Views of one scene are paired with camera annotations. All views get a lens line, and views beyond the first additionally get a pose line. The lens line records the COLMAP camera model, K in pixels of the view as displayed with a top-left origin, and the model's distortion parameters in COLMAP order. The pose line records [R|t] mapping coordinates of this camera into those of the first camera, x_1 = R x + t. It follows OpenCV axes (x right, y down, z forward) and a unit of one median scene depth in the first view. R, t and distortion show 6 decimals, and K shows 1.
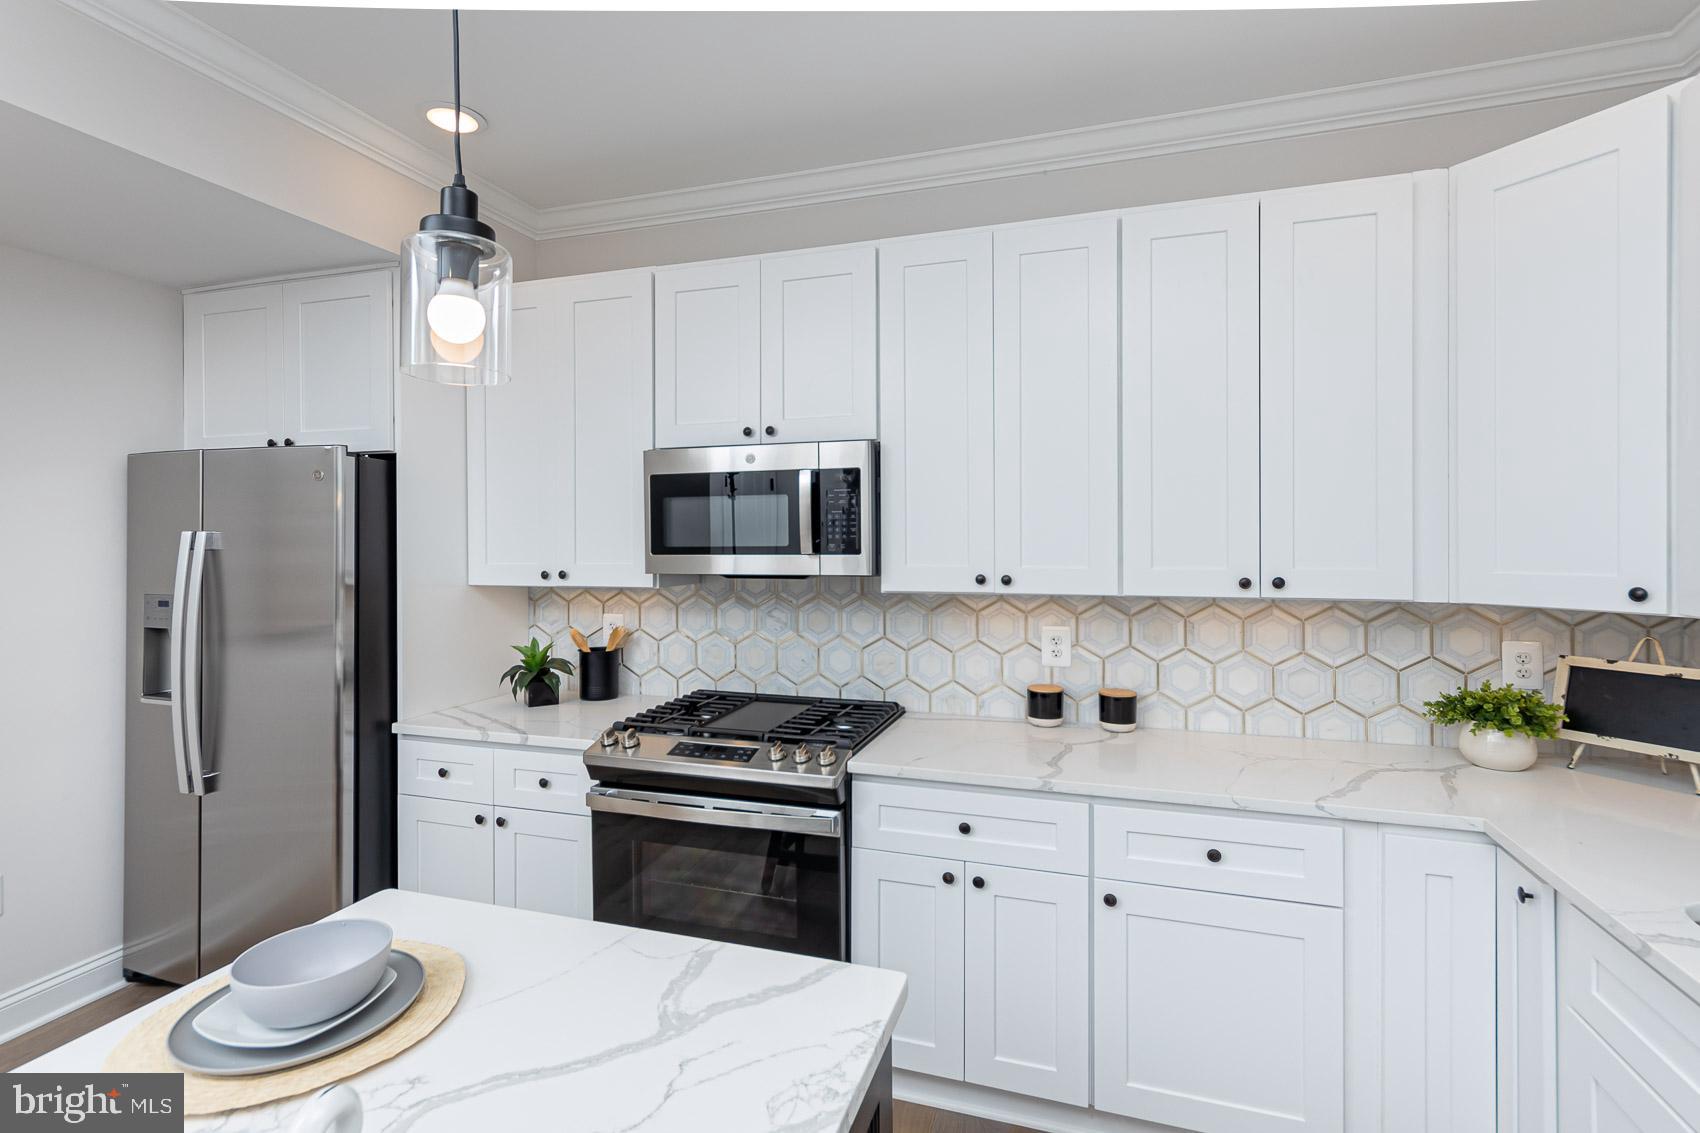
lens RADIAL K [[827.9, 0, 818.5], [0, 827.9, 548.4], [0, 0, 1]] dist [-0.001340, 0.003404]
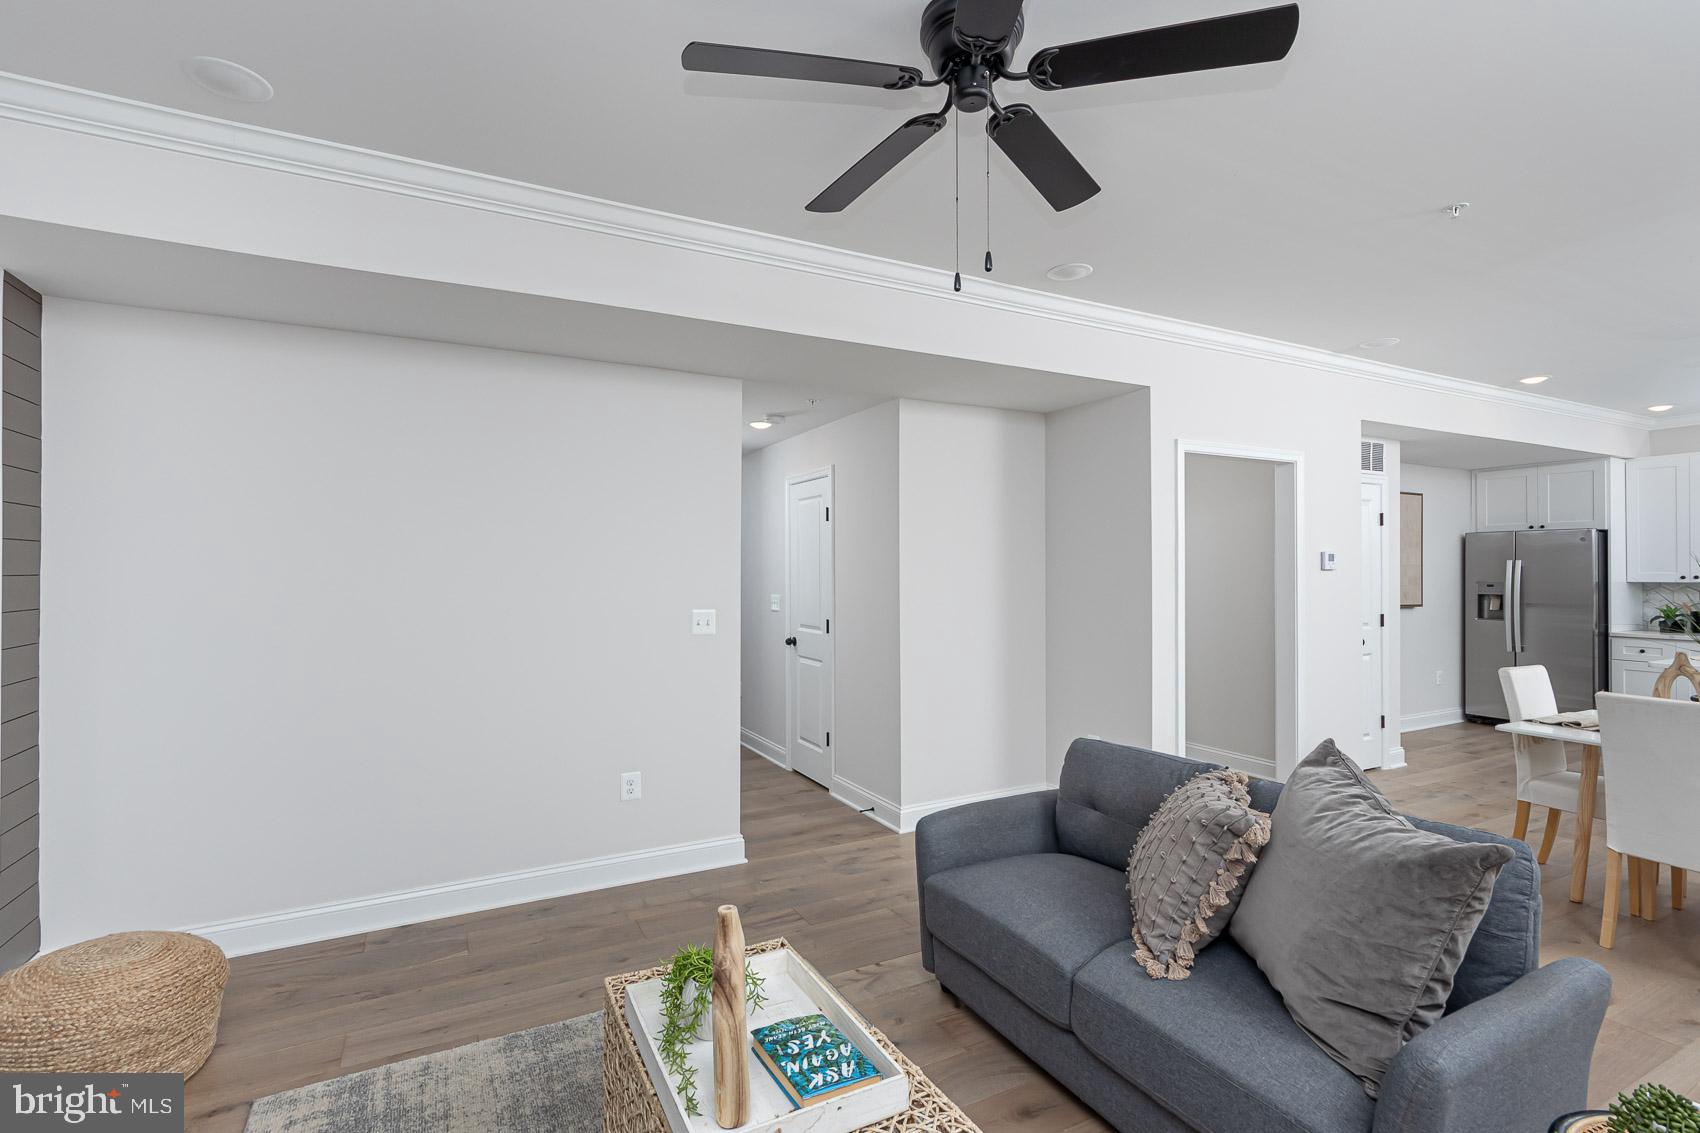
lens RADIAL K [[827.9, 0, 825.1], [0, 827.9, 566.2], [0, 0, 1]] dist [-0.001340, 0.003404]
pose [[0.733989, -0.002478, -0.679157, -0.590112], [-0.010417, 0.999835, -0.014906, 0.070641], [0.679082, 0.018016, 0.733841, -2.754595]]
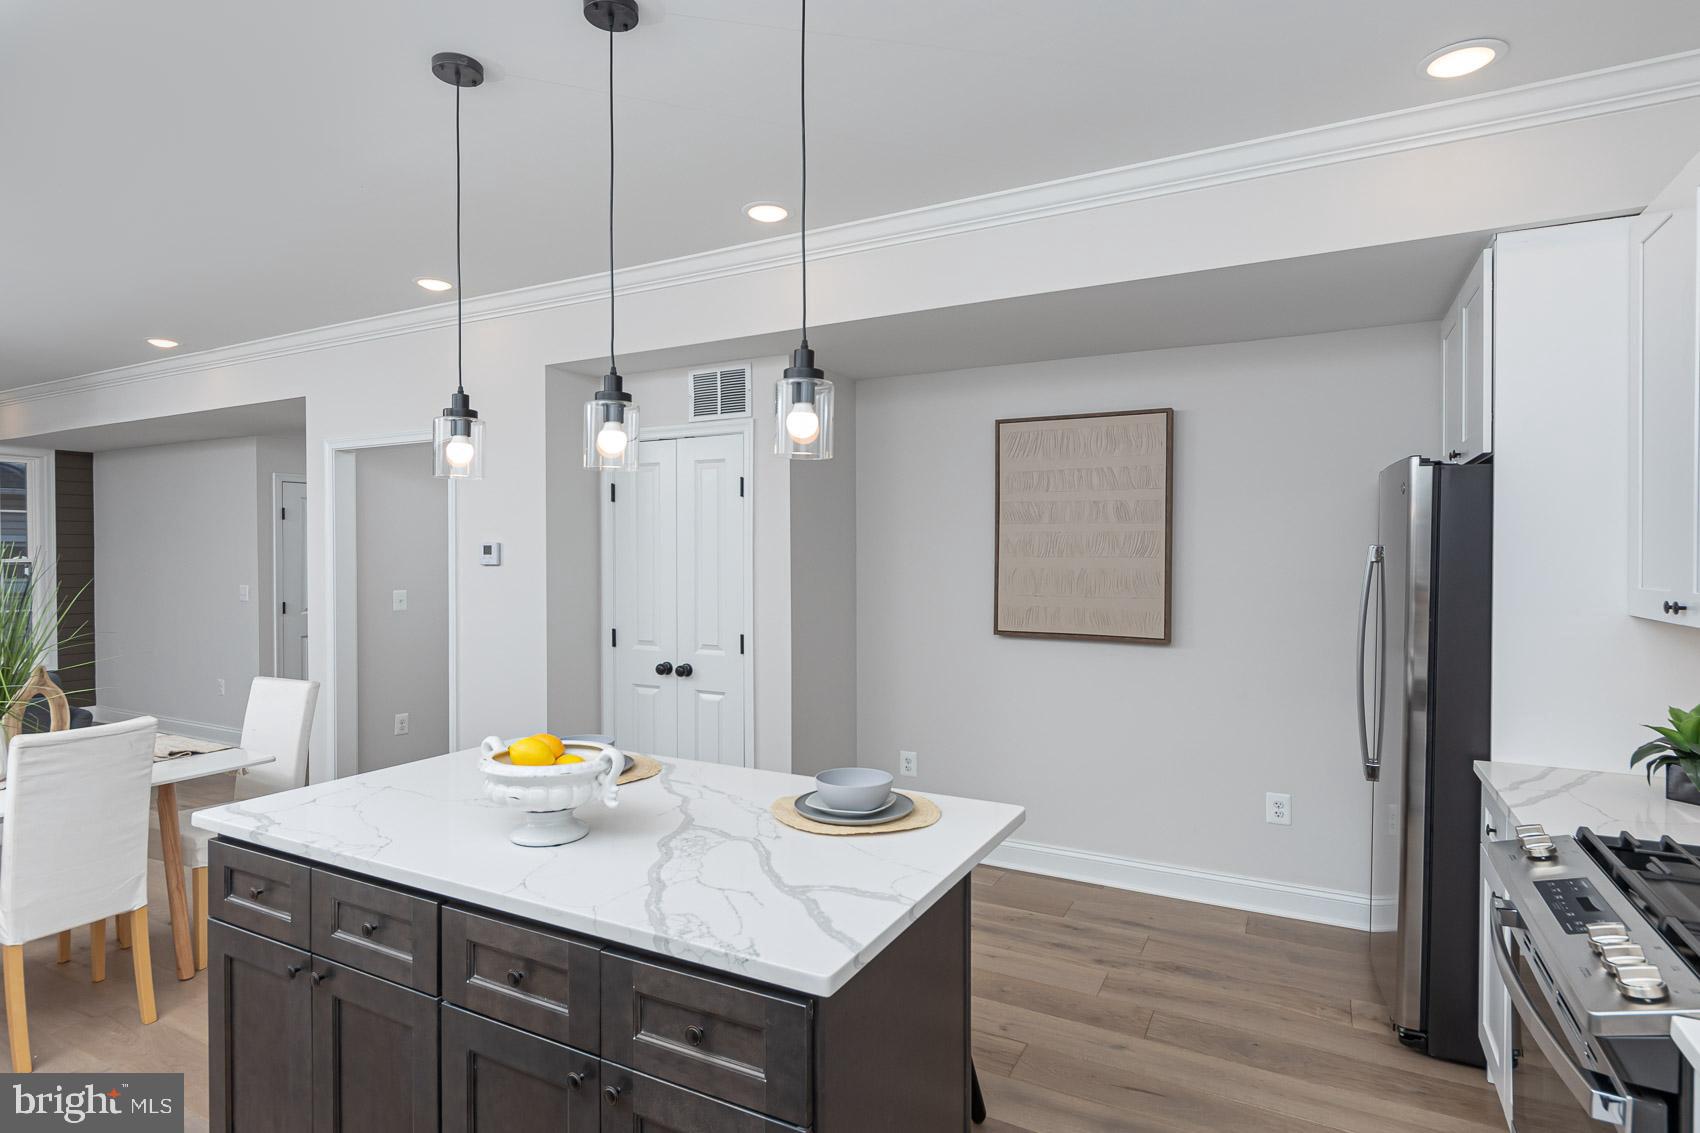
lens RADIAL K [[869.1, 0, 875.0], [0, 869.1, 560.4], [0, 0, 1]] dist [0.022549, -0.007098]
pose [[-0.137708, 0.012869, -0.990389, 0.518293], [-0.015880, 0.999758, 0.015198, -0.010256], [0.990346, 0.017820, -0.137470, 0.528792]]
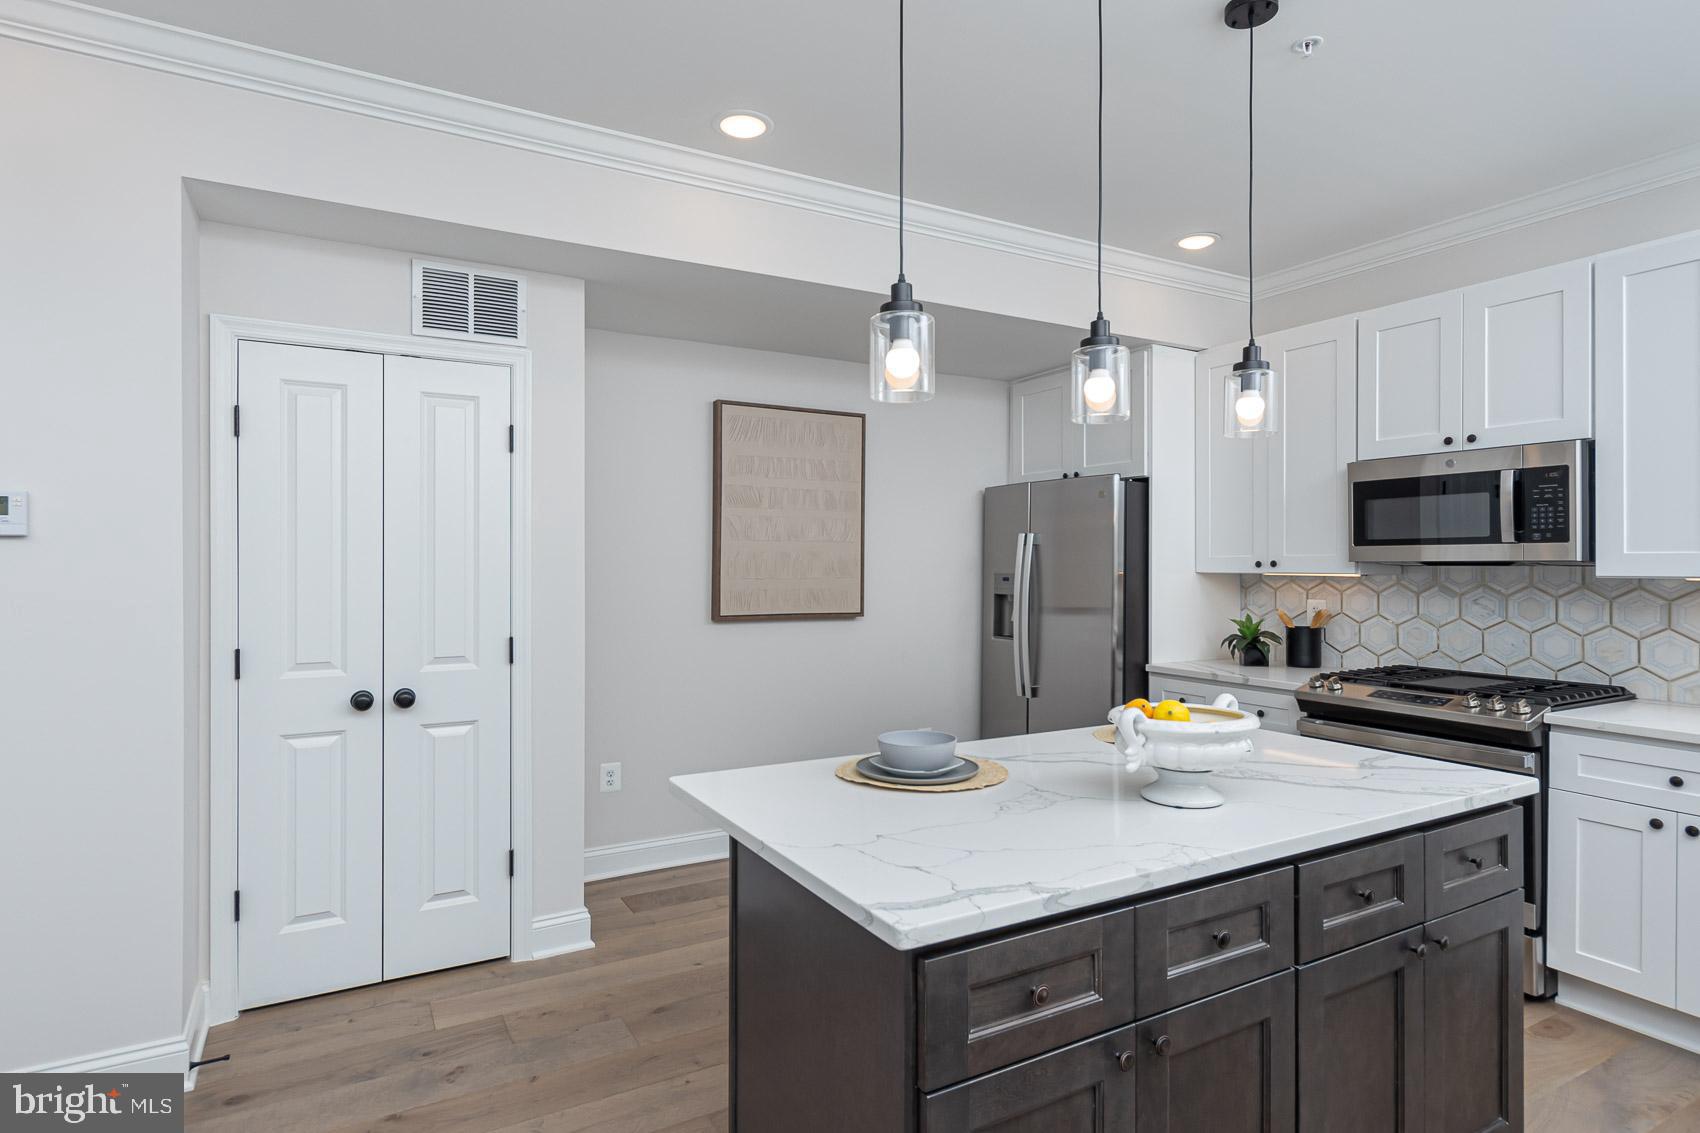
lens RADIAL K [[869.1, 0, 839.3], [0, 869.1, 562.3], [0, 0, 1]] dist [0.022549, -0.007098]
pose [[0.748599, 0.005677, -0.662998, 0.097474], [-0.013670, 0.999883, -0.006872, 0.054494], [0.662882, 0.014208, 0.748589, -0.527876]]
